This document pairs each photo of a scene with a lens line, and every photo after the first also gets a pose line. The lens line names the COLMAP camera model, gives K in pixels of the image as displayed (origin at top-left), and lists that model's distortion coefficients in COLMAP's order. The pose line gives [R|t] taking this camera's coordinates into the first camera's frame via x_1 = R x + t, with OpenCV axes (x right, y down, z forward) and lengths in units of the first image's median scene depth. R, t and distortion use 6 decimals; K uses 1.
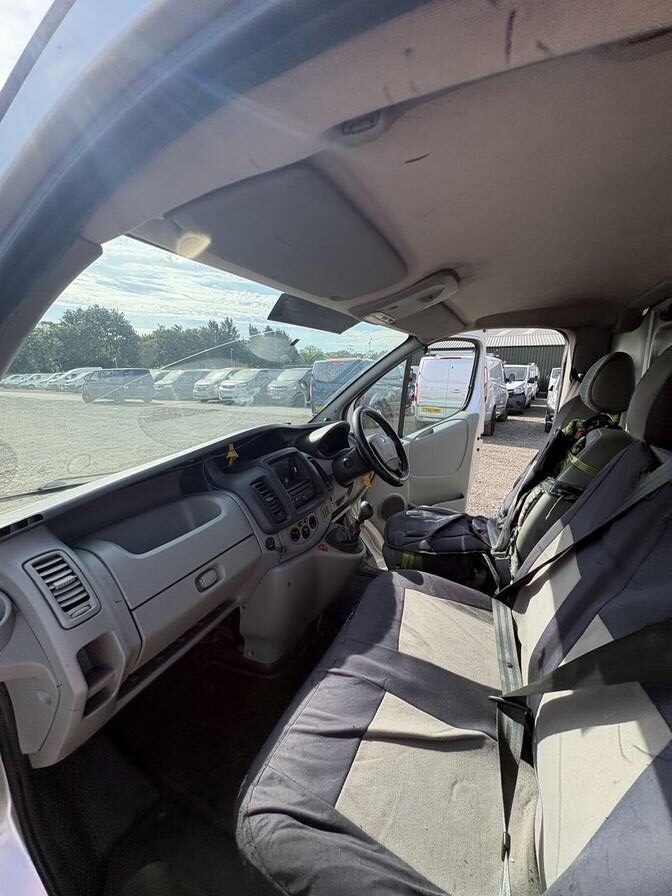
lens RADIAL K [[354.4, 0, 337.3], [0, 354.4, 444.7], [0, 0, 1]] dist [0.000912, 0.000347]
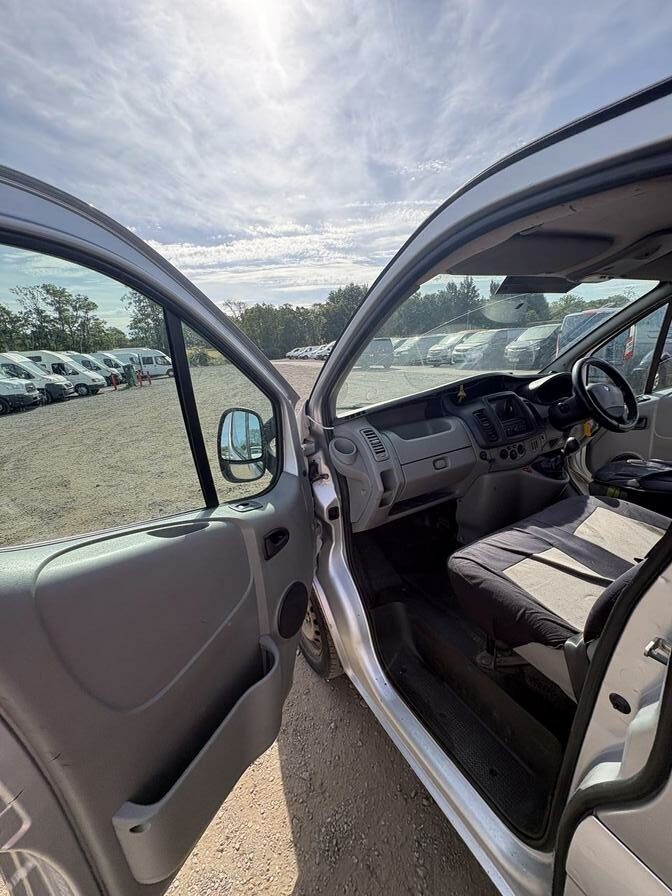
lens RADIAL K [[360.5, 0, 331.2], [0, 360.5, 445.4], [0, 0, 1]] dist [0.002210, 0.000244]
pose [[0.806395, 0.106851, -0.581644, 0.139509], [-0.052513, 0.992594, 0.109539, 0.101701], [0.589041, -0.057788, 0.806034, -0.468173]]
